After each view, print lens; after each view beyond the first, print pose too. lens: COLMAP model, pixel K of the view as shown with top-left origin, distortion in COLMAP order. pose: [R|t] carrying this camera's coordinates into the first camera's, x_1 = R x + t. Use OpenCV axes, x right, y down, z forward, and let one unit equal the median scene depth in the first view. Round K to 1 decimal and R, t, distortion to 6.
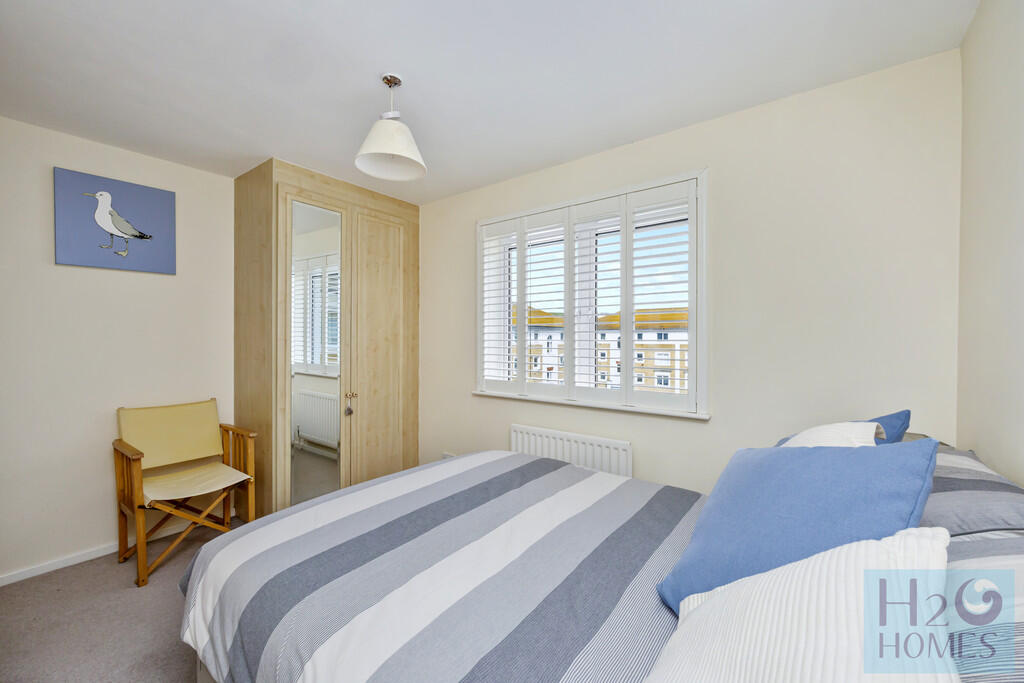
lens RADIAL K [[416.8, 0, 512.0], [0, 416.8, 341.5], [0, 0, 1]] dist [-0.000313, -0.000017]
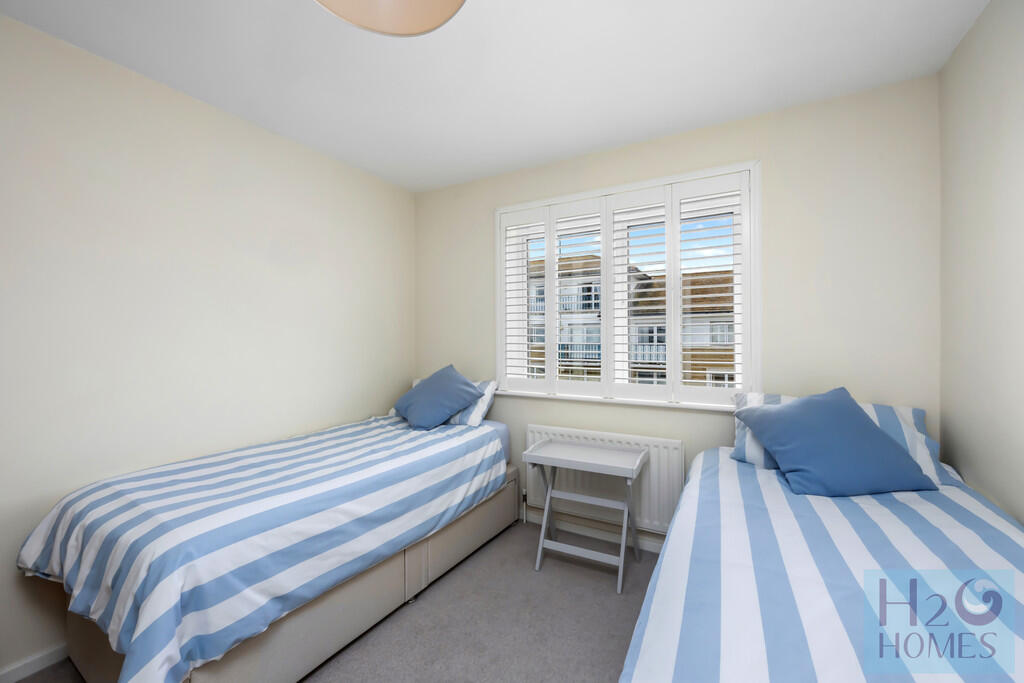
lens RADIAL K [[380.2, 0, 512.0], [0, 380.2, 341.5], [0, 0, 1]] dist [0.019732, 0.000064]
pose [[0.983834, -0.008645, 0.178873, -0.206886], [0.006986, 0.999927, 0.009902, -0.000155], [-0.178945, -0.008492, 0.983822, 0.157175]]
